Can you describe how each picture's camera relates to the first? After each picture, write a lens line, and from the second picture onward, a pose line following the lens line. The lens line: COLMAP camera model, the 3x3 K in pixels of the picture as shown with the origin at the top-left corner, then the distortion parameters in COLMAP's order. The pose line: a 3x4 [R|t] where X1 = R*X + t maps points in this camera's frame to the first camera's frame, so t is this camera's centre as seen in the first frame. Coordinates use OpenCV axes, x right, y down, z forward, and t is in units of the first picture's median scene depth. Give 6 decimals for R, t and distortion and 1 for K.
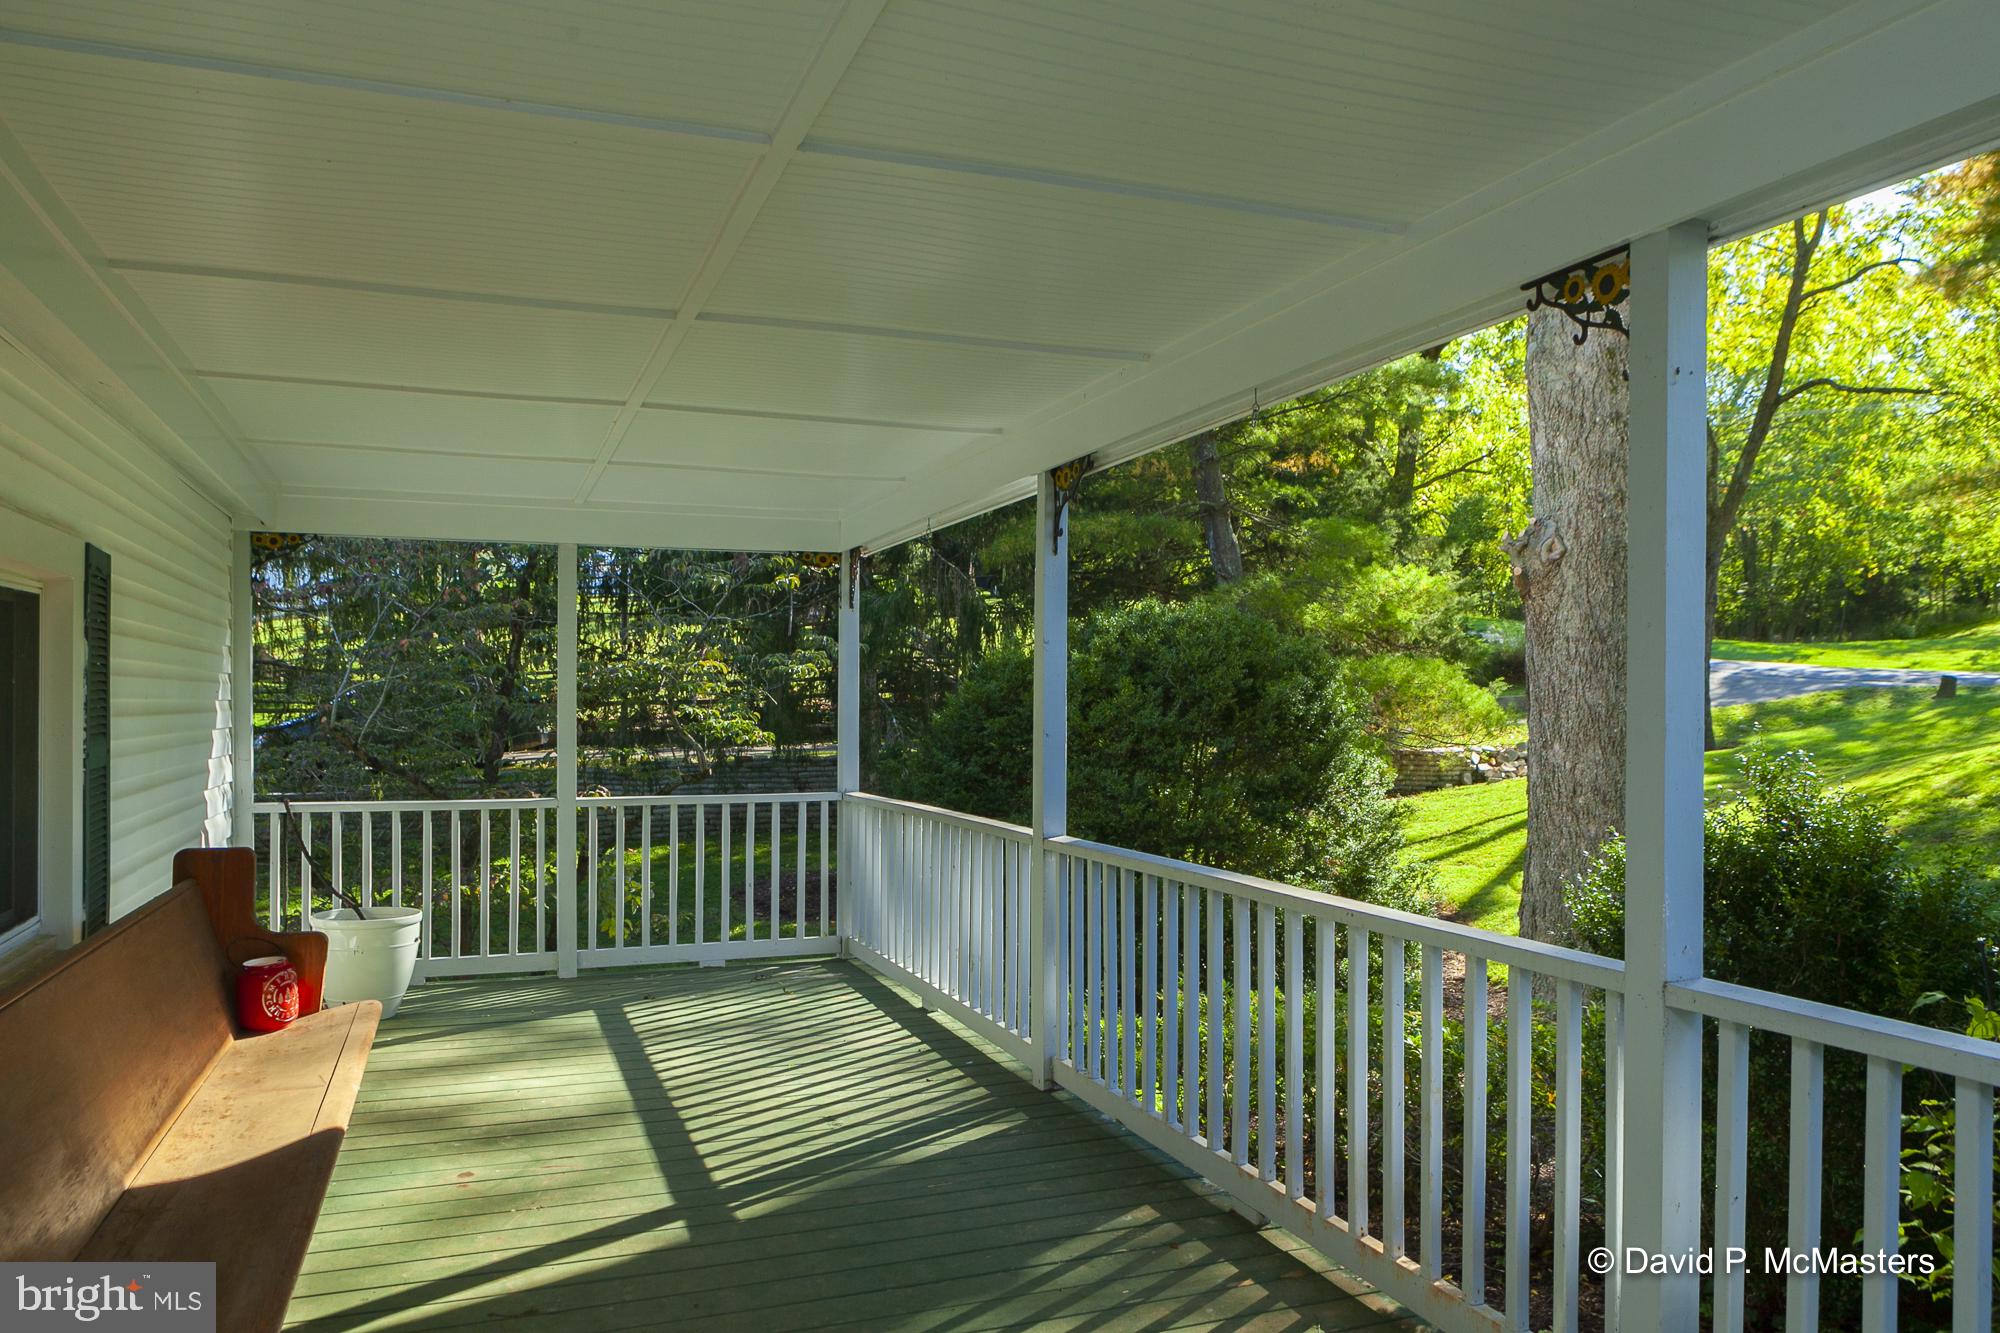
lens RADIAL K [[1420.0, 0, 1002.4], [0, 1420.0, 661.9], [0, 0, 1]] dist [-0.004755, -0.003635]
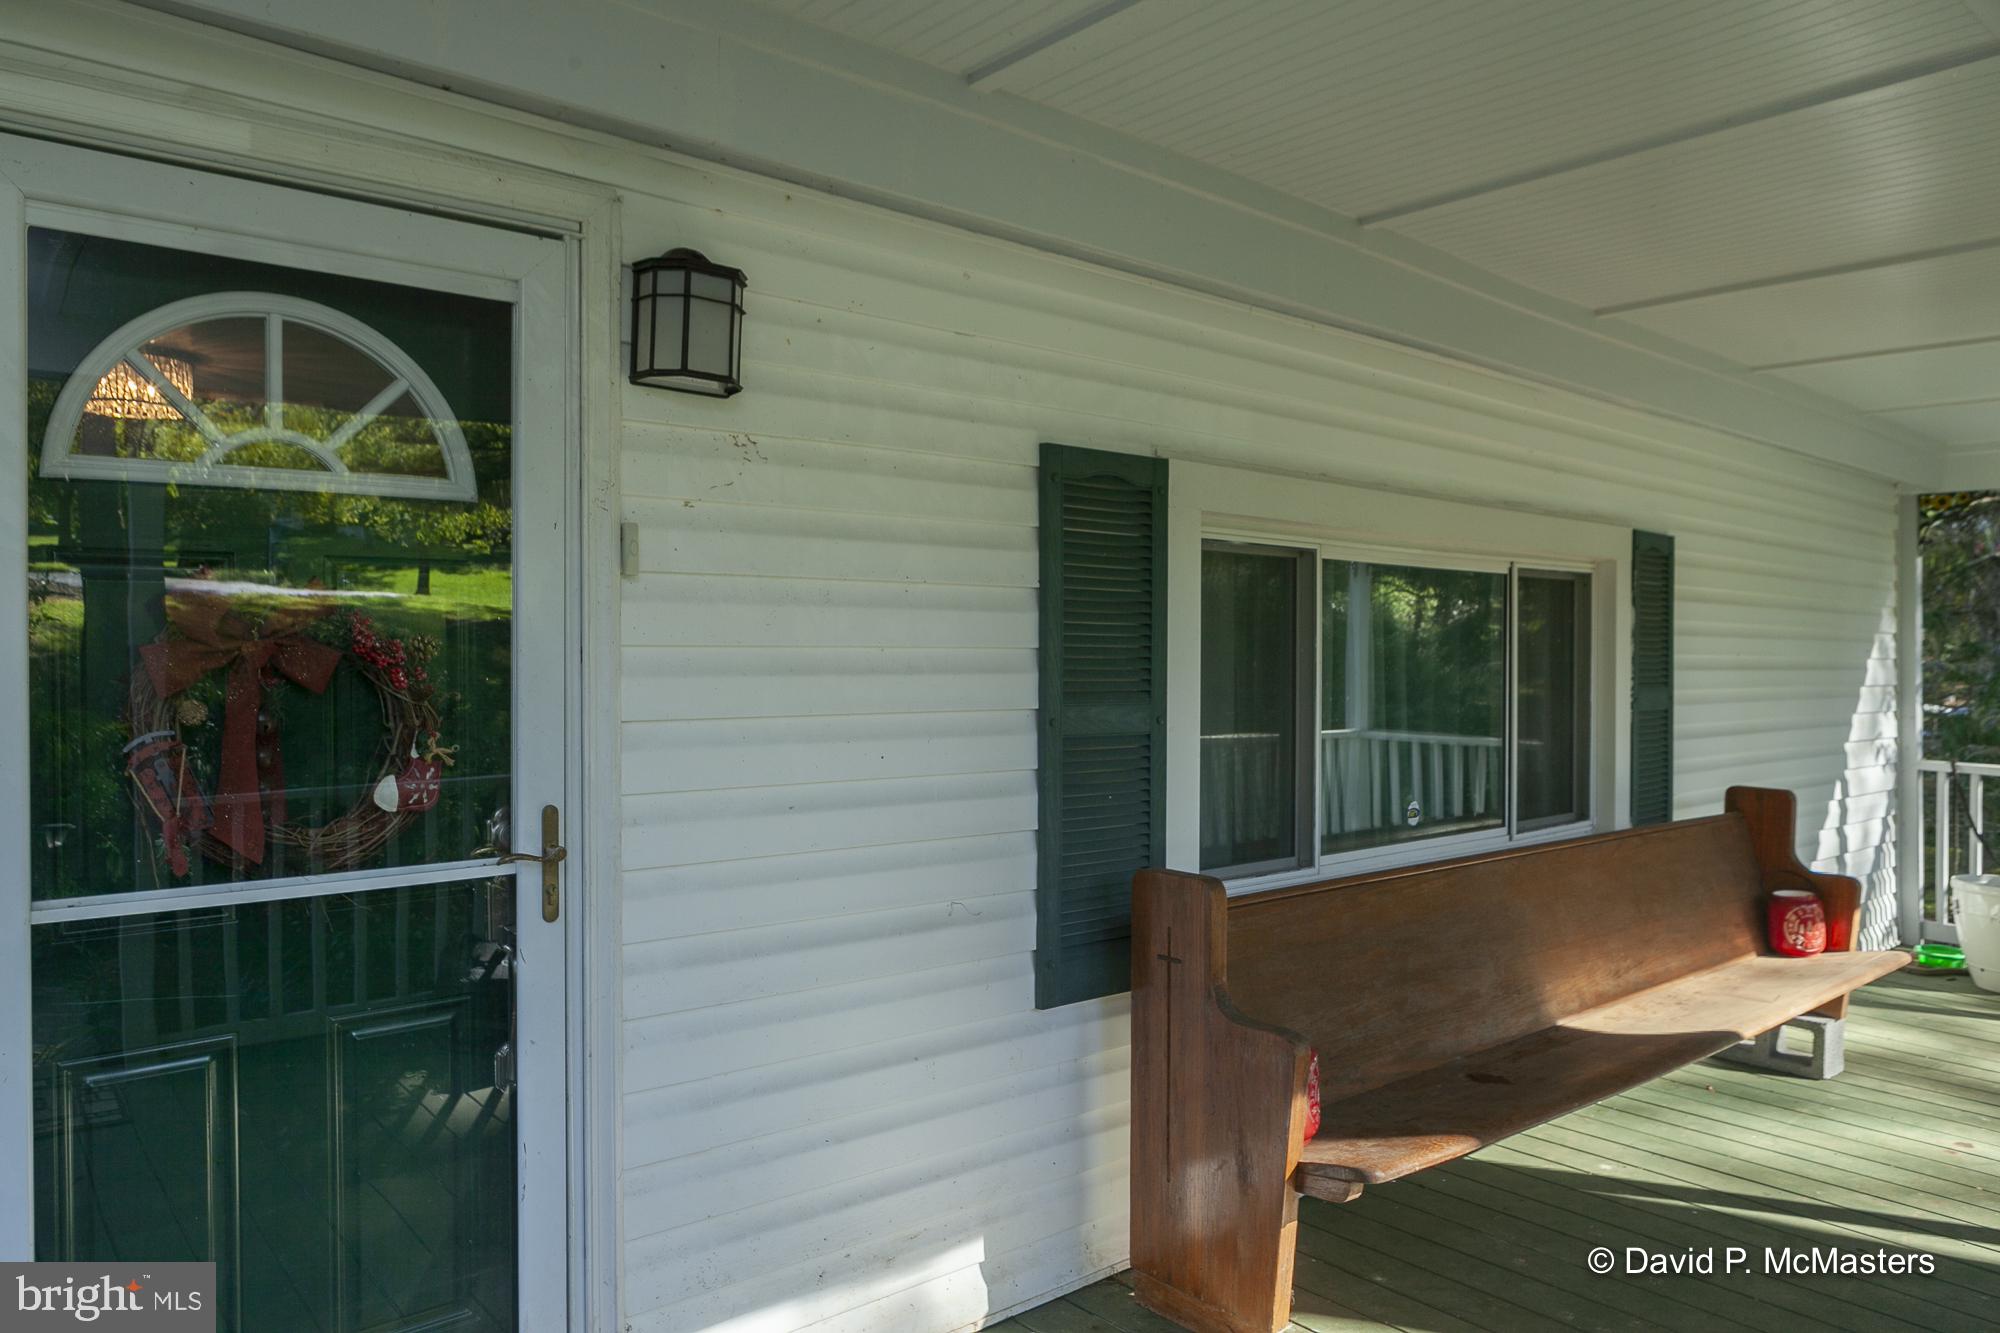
lens RADIAL K [[1420.0, 0, 1005.1], [0, 1420.0, 664.4], [0, 0, 1]] dist [-0.004755, -0.003635]
pose [[0.341562, 0.025631, -0.939510, 0.312289], [0.007529, 0.999521, 0.030006, -0.007092], [0.939829, -0.017322, 0.341205, 0.042858]]
